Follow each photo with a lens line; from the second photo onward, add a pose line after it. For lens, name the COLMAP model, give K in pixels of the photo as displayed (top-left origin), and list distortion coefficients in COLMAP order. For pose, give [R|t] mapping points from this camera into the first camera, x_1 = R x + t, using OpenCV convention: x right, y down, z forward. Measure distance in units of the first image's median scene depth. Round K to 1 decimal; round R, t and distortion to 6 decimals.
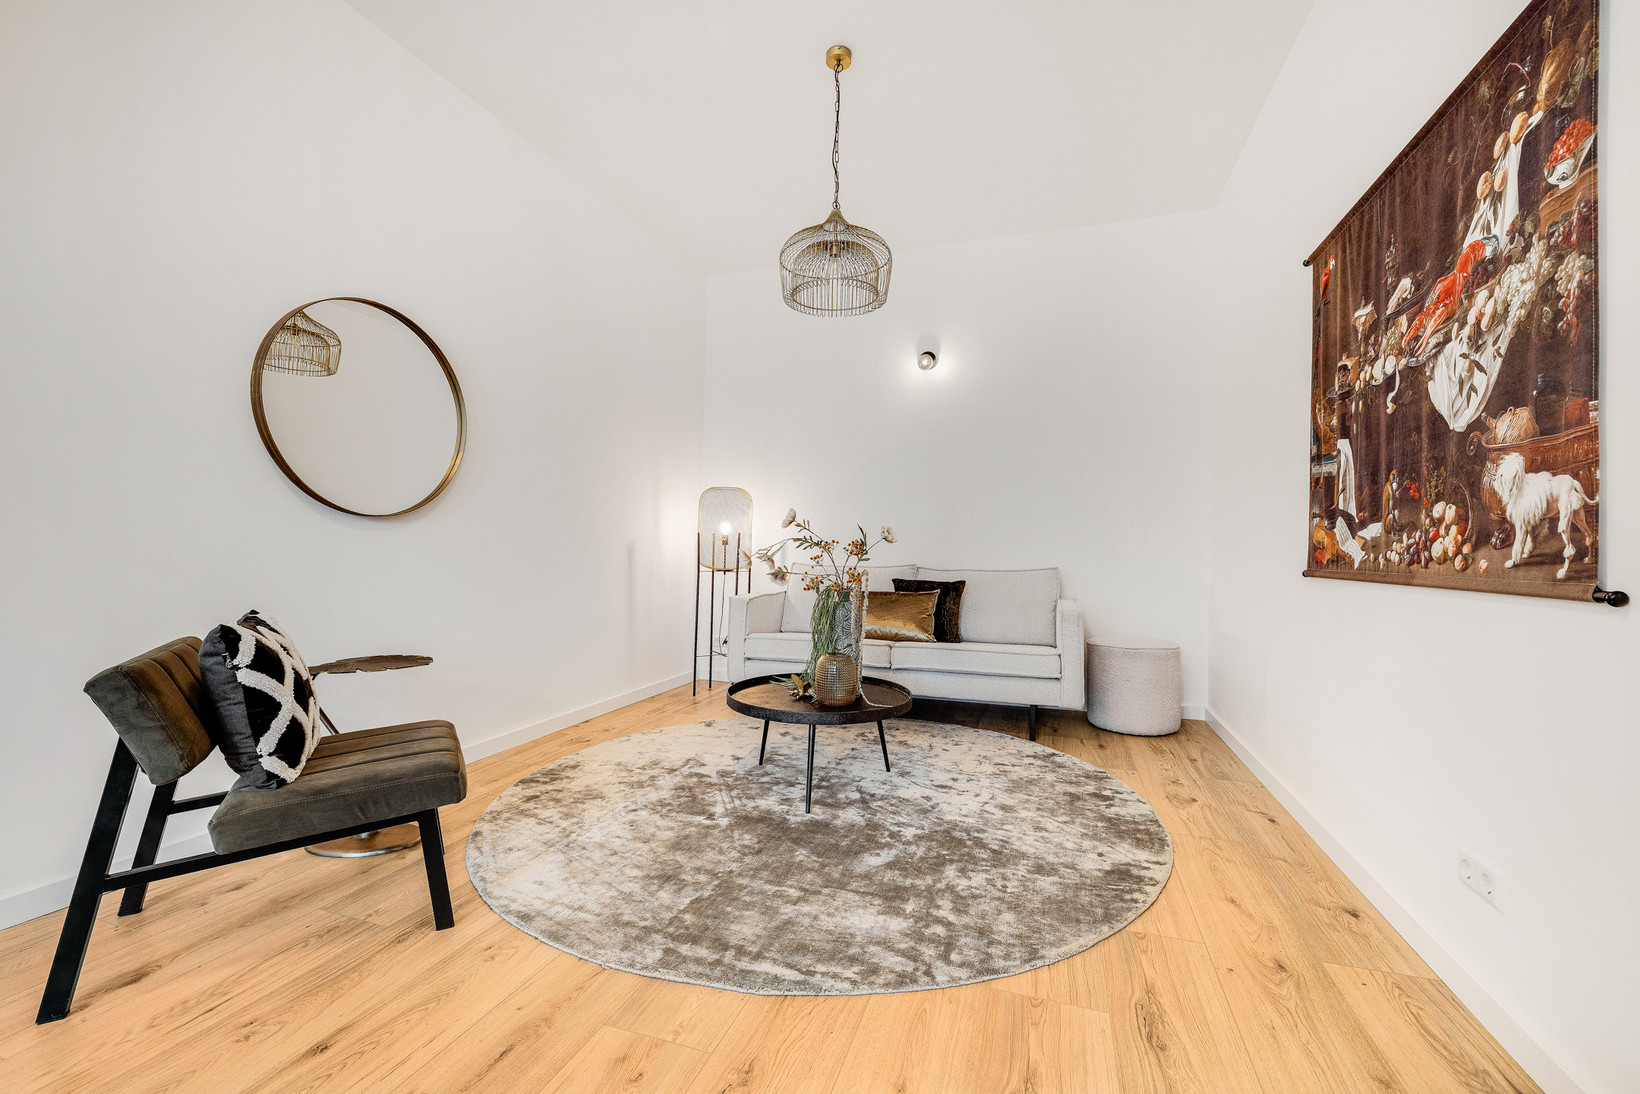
lens RADIAL K [[694.5, 0, 820.0], [0, 694.5, 547.0], [0, 0, 1]] dist [-0.000210, -0.000202]
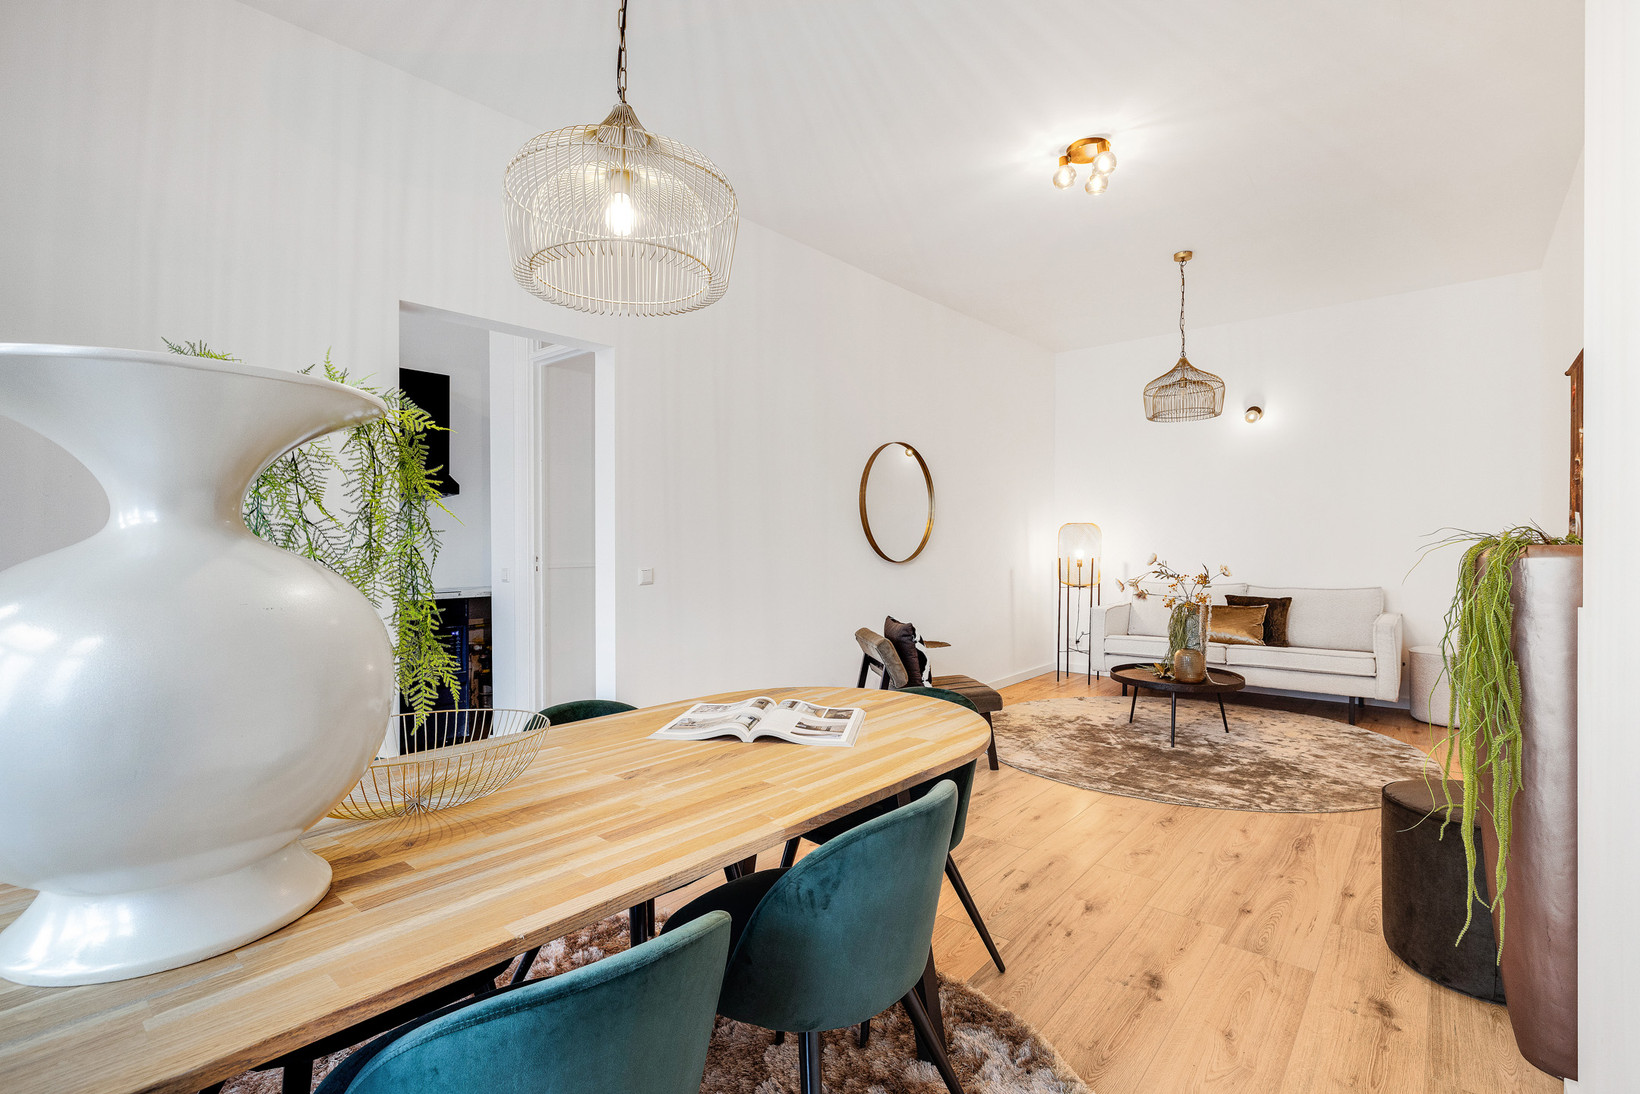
lens RADIAL K [[778.6, 0, 812.0], [0, 778.6, 540.2], [0, 0, 1]] dist [-0.001614, -0.000475]
pose [[0.932338, -0.015842, -0.361240, -0.148611], [0.015998, 0.999869, -0.002560, -0.110843], [0.361234, -0.003393, 0.932469, -1.050206]]
